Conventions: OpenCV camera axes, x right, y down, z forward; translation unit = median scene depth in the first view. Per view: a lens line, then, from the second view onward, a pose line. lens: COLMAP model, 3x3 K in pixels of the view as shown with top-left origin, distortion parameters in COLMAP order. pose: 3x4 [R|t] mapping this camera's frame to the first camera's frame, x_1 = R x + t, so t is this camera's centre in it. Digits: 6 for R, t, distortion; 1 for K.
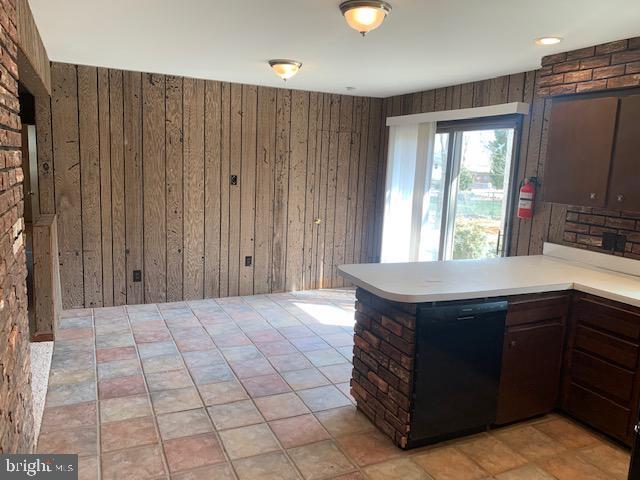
lens RADIAL K [[489.1, 0, 316.3], [0, 489.1, 236.0], [0, 0, 1]] dist [0.071056, -0.124521]
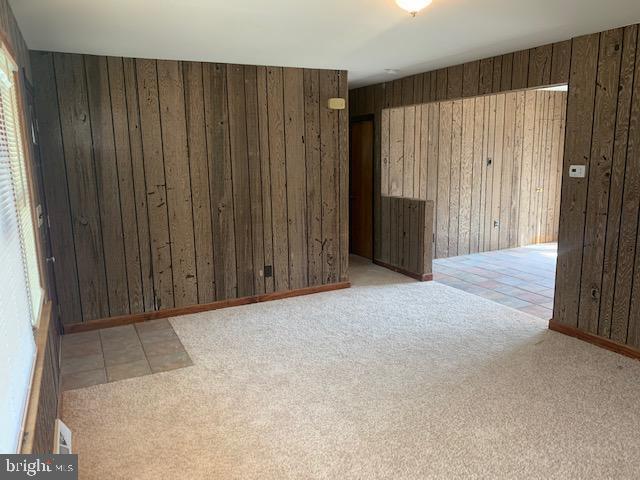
lens RADIAL K [[489.1, 0, 316.3], [0, 489.1, 236.0], [0, 0, 1]] dist [0.071056, -0.124521]
pose [[0.997901, -0.064712, 0.002334, -0.660228], [0.064606, 0.997404, 0.031794, 0.011764], [-0.004386, -0.031576, 0.999492, -0.328850]]
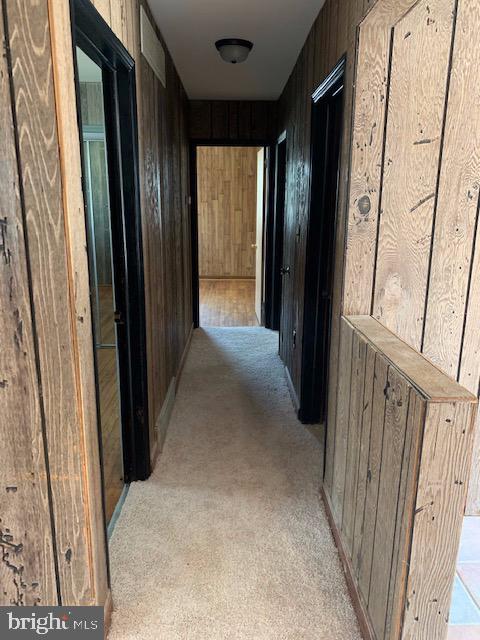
lens RADIAL K [[489.1, 0, 240.2], [0, 489.1, 315.5], [0, 0, 1]] dist [0.071056, -0.124521]
pose [[0.913797, 0.062211, -0.401378, -0.409018], [-0.029939, 0.995829, 0.086186, -0.069211], [0.405066, -0.066739, 0.911848, 0.491949]]
